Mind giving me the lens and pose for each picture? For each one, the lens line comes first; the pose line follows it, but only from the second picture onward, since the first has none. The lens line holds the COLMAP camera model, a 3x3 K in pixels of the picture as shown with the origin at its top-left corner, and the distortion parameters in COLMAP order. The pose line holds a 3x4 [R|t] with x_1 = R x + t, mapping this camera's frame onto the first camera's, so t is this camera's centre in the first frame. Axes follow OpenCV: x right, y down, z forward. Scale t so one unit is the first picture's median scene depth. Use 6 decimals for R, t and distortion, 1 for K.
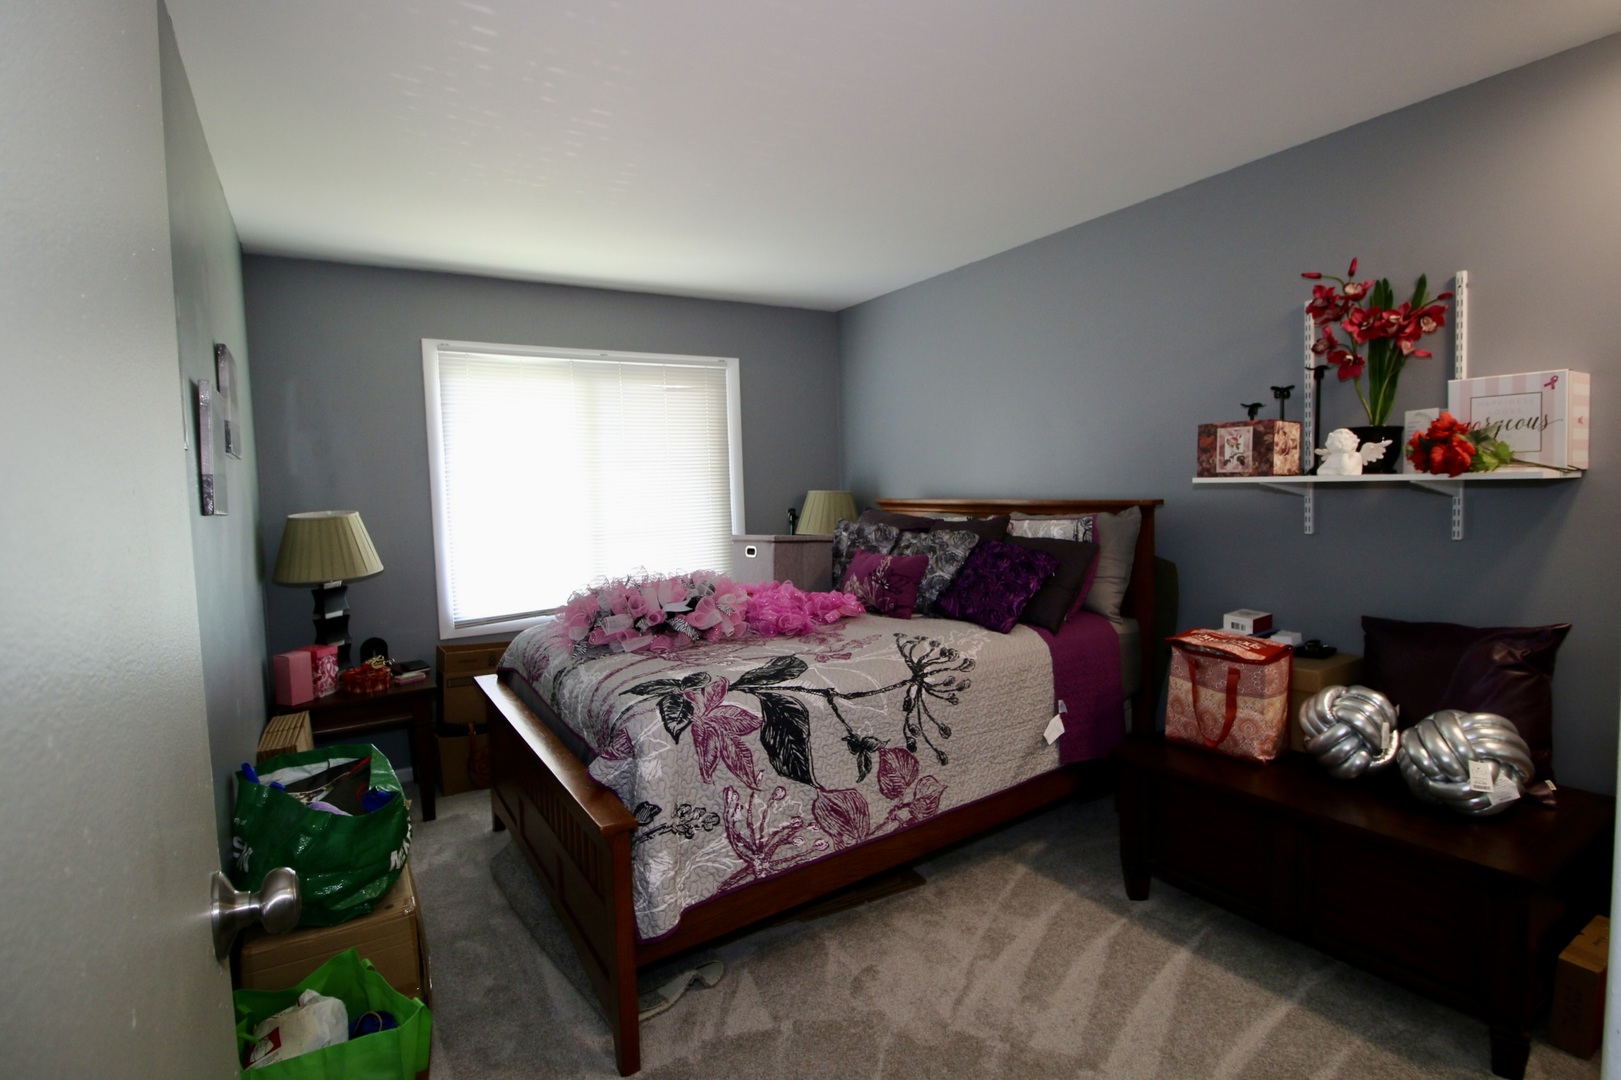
lens RADIAL K [[813.9, 0, 808.6], [0, 813.9, 533.1], [0, 0, 1]] dist [-0.002269, -0.011090]
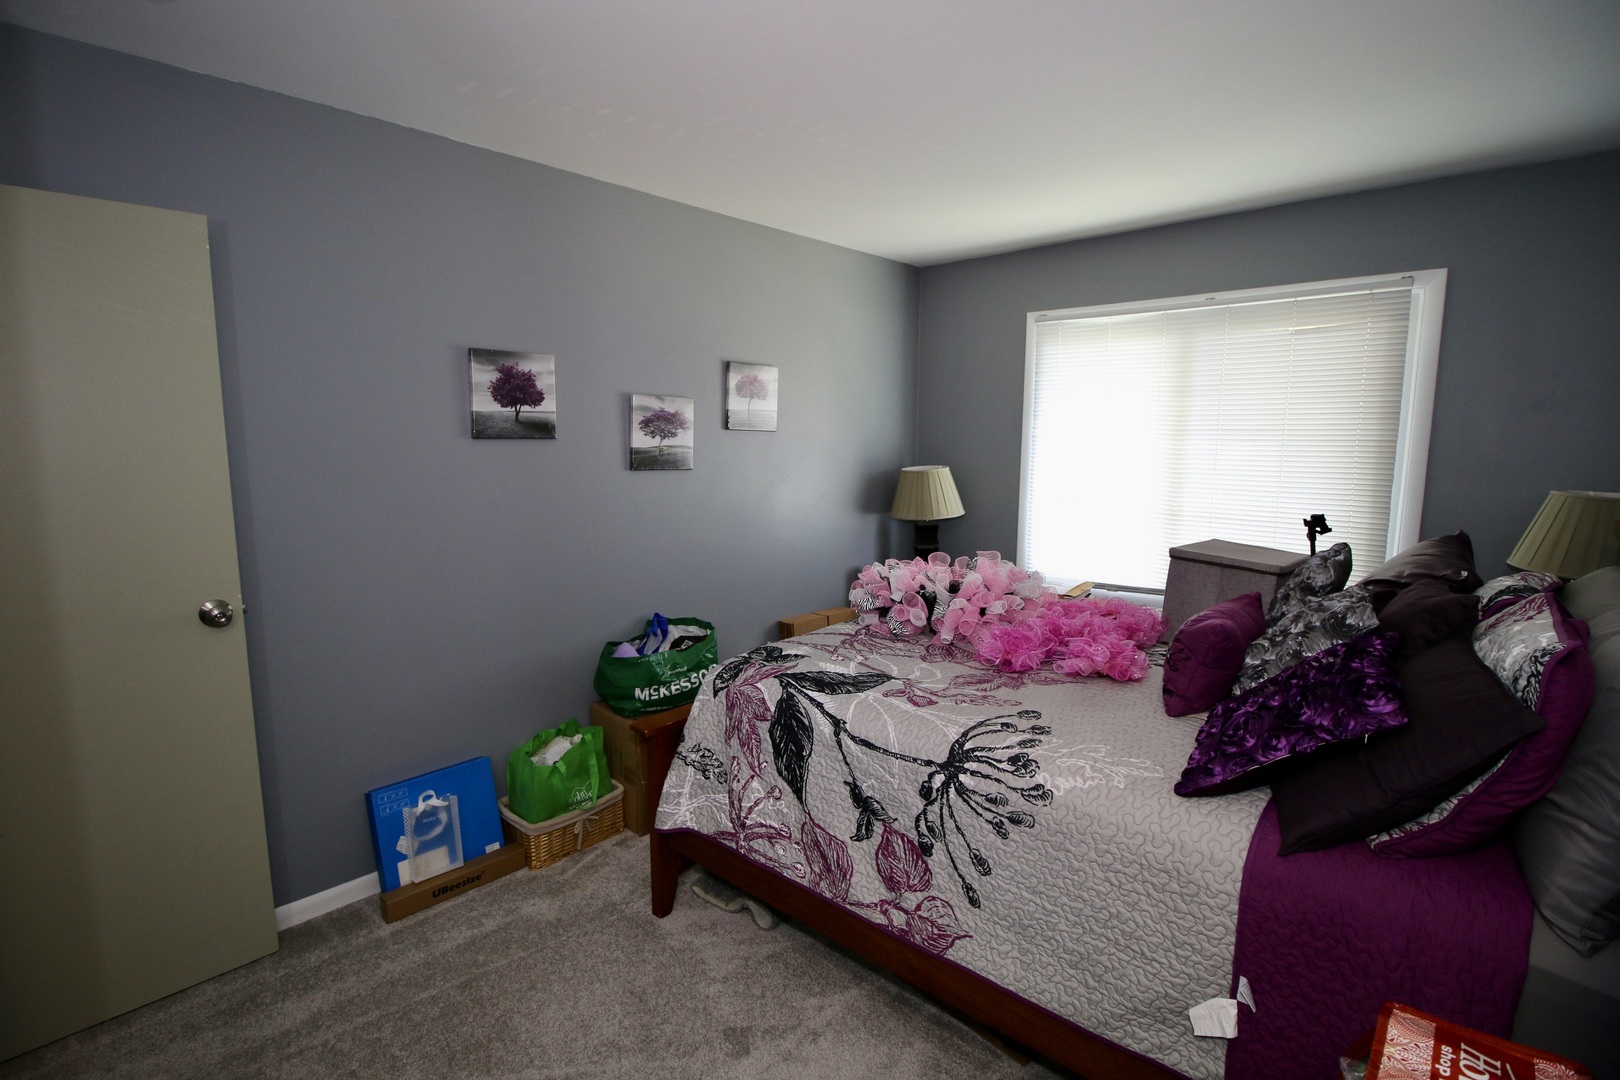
lens RADIAL K [[764.0, 0, 810.7], [0, 764.0, 528.8], [0, 0, 1]] dist [0.000647, -0.013573]
pose [[0.233634, 0.158119, -0.959382, 0.738037], [-0.068919, 0.986900, 0.145871, -0.124741], [0.969879, 0.032039, 0.241471, 0.723403]]
